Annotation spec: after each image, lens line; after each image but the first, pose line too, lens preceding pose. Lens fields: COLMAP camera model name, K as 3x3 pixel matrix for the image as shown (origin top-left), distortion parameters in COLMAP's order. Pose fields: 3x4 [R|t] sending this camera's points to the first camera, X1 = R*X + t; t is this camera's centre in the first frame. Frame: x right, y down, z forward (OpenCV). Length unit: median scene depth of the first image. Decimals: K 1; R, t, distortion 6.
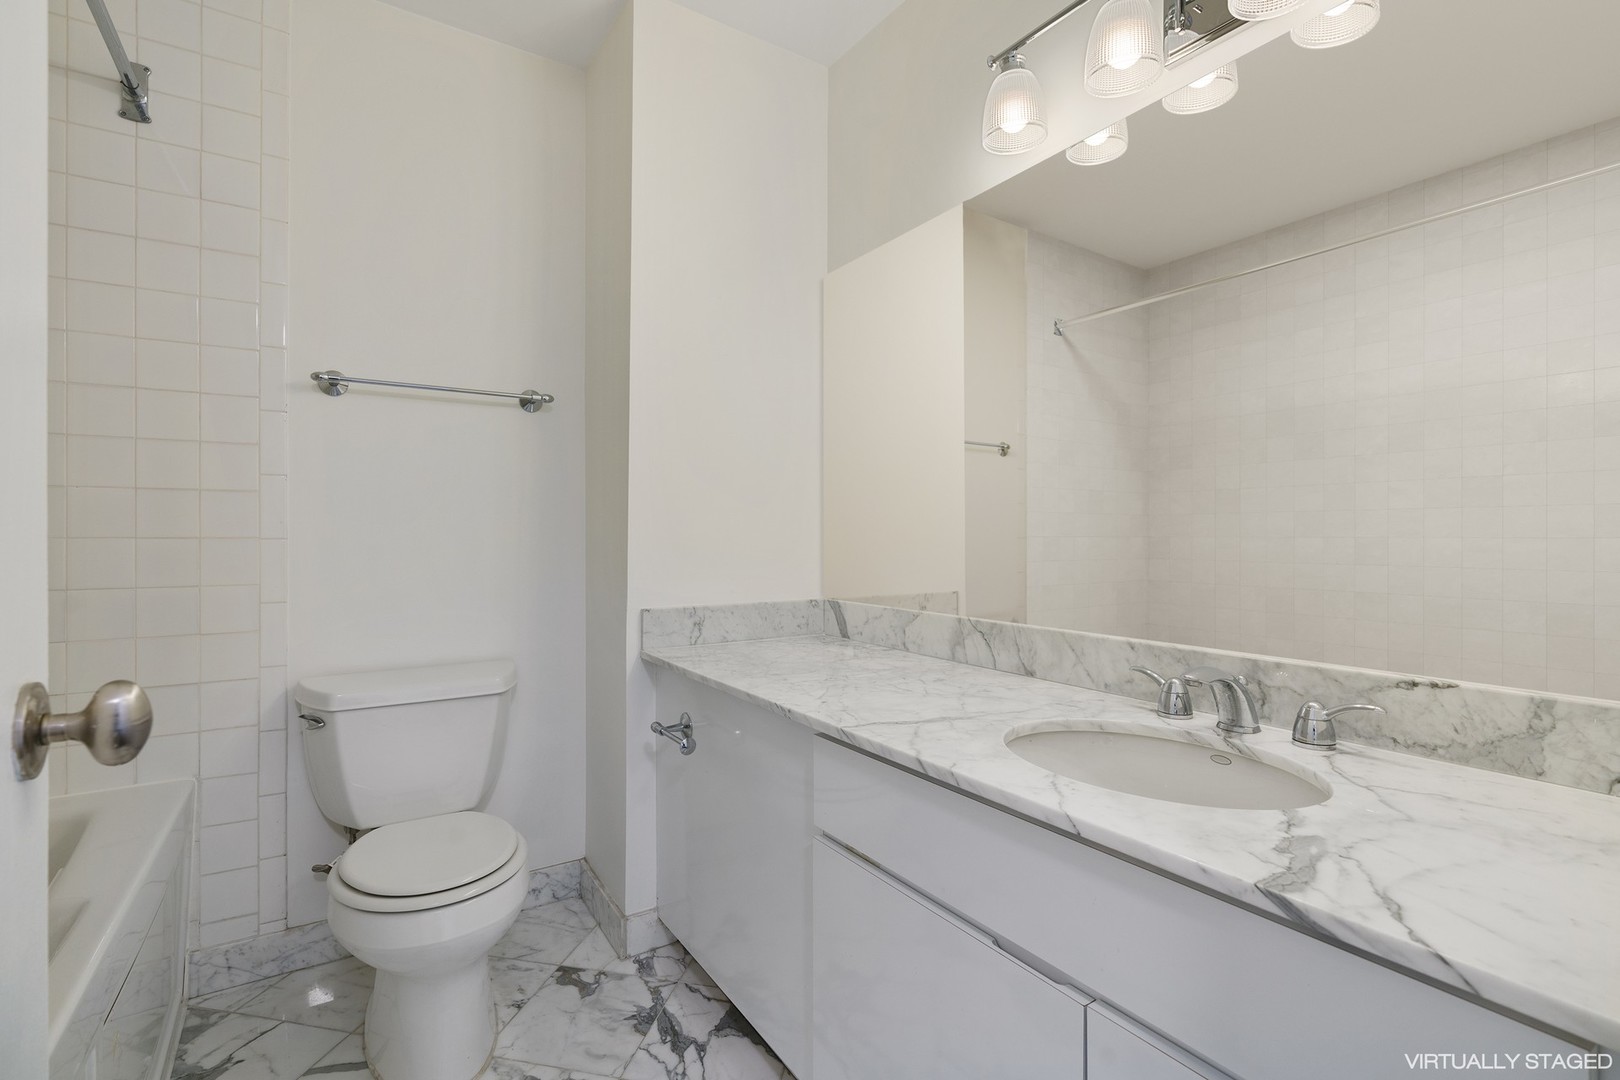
lens RADIAL K [[726.4, 0, 806.5], [0, 726.4, 535.7], [0, 0, 1]] dist [-0.013068, 0.006050]
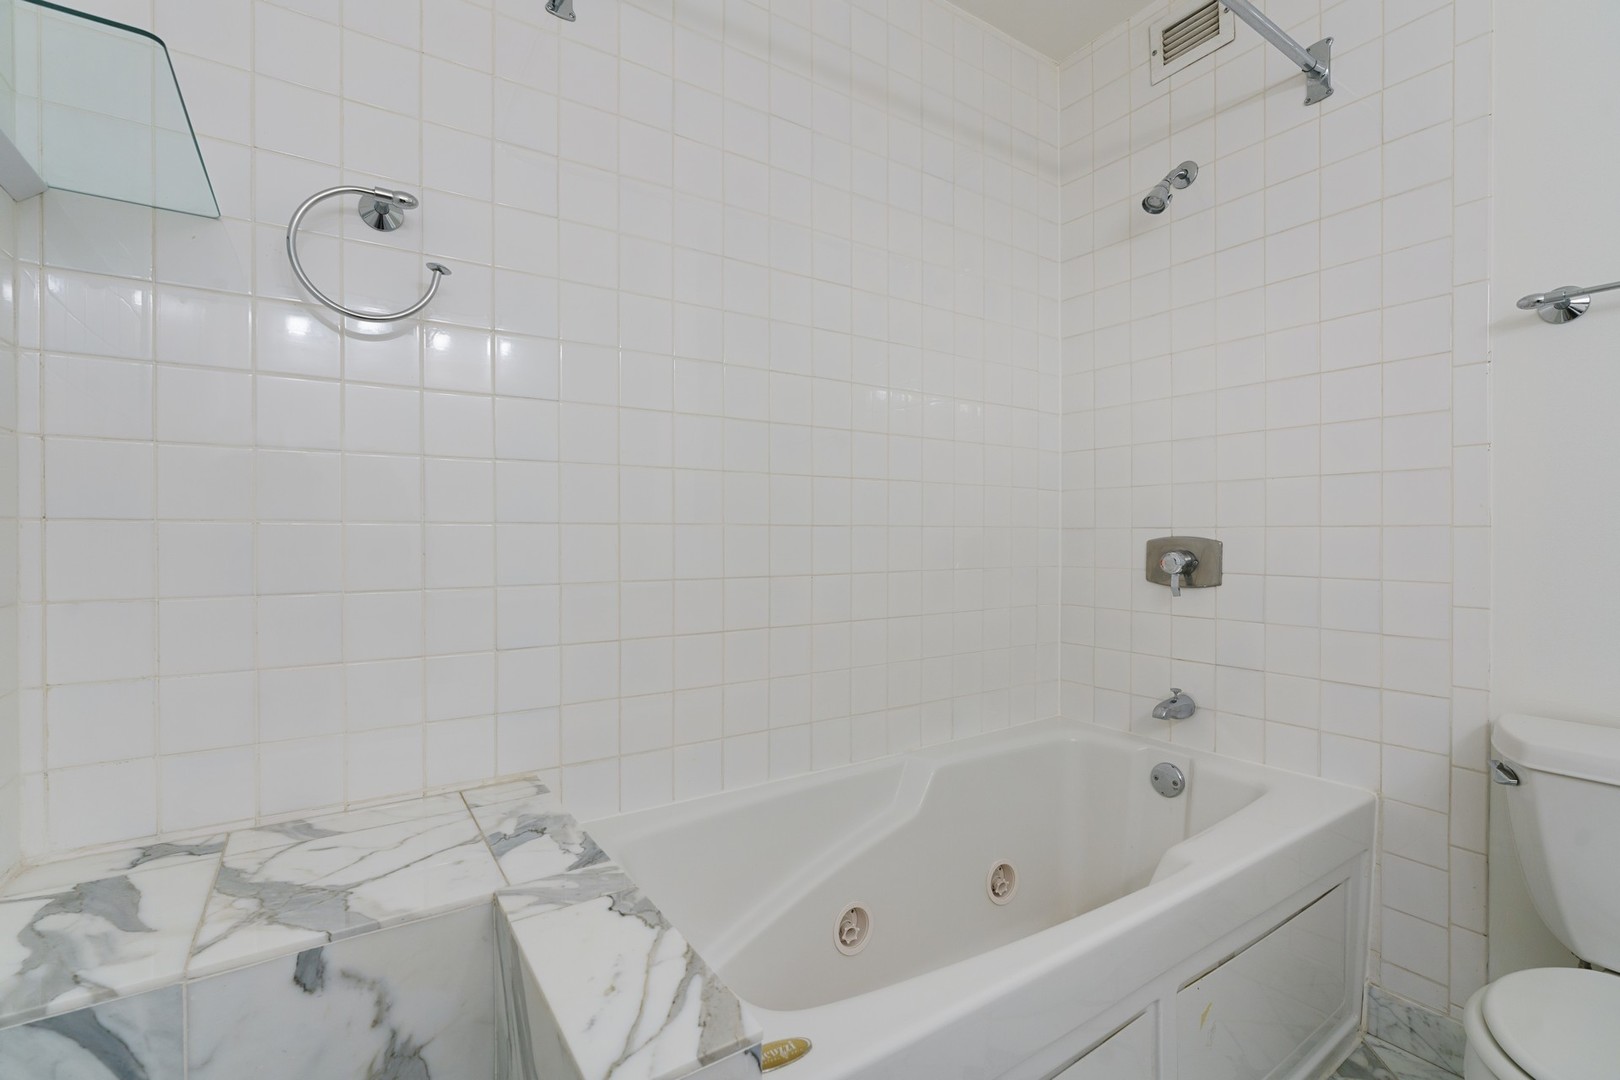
lens RADIAL K [[726.4, 0, 806.5], [0, 726.4, 535.7], [0, 0, 1]] dist [-0.013068, 0.006050]
pose [[0.016159, 0.005028, -0.999857, 0.039716], [0.012748, 0.999905, 0.005234, 0.000665], [0.999788, -0.012831, 0.016094, 0.279315]]
